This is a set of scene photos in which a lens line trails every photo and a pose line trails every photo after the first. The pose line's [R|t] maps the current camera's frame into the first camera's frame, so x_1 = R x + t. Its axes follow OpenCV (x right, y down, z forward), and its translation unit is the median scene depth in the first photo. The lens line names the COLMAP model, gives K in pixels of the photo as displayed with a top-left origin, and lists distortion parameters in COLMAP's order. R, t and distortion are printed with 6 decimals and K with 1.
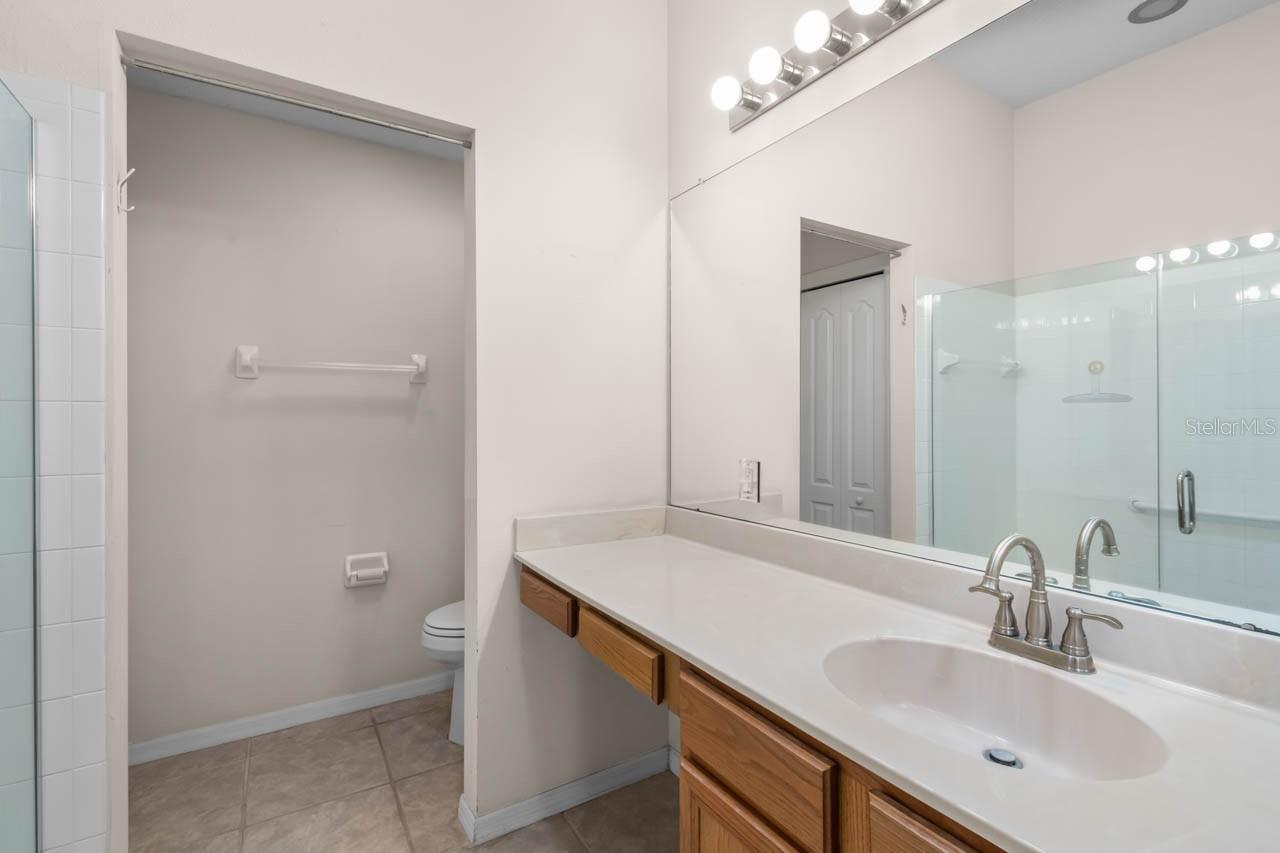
lens RADIAL K [[582.2, 0, 641.0], [0, 582.2, 416.2], [0, 0, 1]] dist [0.000619, -0.000415]
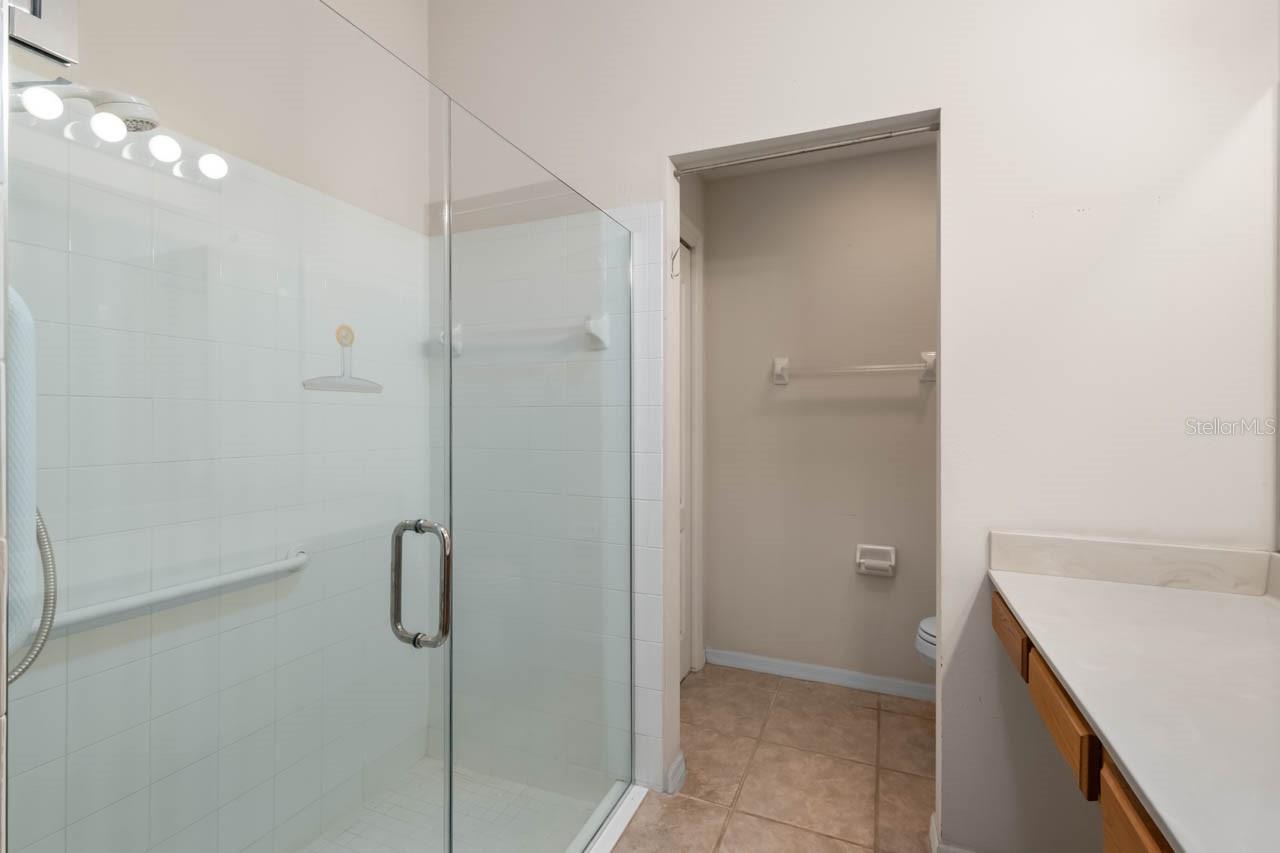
lens RADIAL K [[582.2, 0, 641.0], [0, 582.2, 416.2], [0, 0, 1]] dist [0.000619, -0.000415]
pose [[0.566936, -0.001369, -0.823761, 0.188882], [0.002938, 0.999996, 0.000359, 0.000720], [0.823757, -0.002624, 0.566937, 0.062992]]
